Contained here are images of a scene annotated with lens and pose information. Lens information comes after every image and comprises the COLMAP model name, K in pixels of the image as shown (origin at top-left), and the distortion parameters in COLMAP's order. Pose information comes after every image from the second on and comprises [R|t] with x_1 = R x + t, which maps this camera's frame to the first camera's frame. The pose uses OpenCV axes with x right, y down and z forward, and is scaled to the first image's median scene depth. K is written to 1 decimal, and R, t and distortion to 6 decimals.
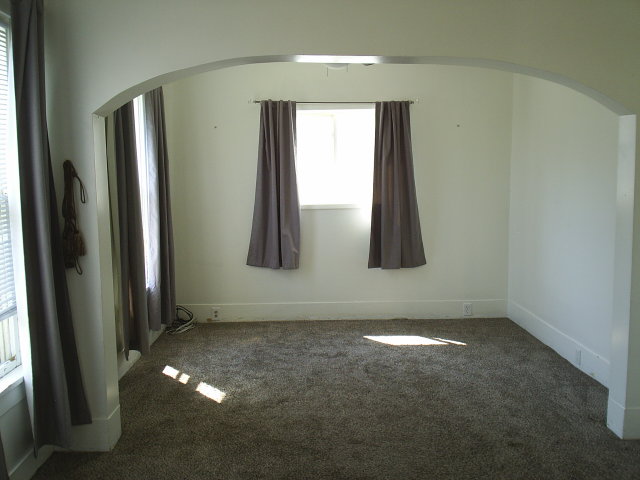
lens RADIAL K [[575.1, 0, 324.5], [0, 575.1, 232.7], [0, 0, 1]] dist [0.112601, -0.260494]
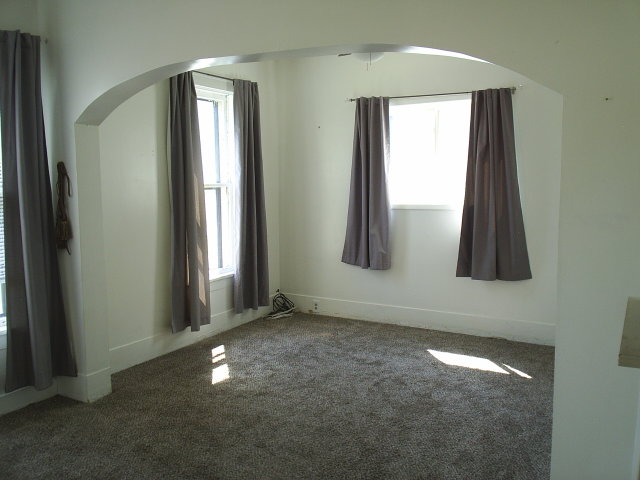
lens RADIAL K [[575.1, 0, 324.5], [0, 575.1, 232.7], [0, 0, 1]] dist [0.112601, -0.260494]
pose [[0.860123, 0.056615, -0.506936, 0.361640], [-0.053181, 0.998358, 0.021265, -0.015672], [0.507307, 0.008669, 0.861722, 0.116441]]
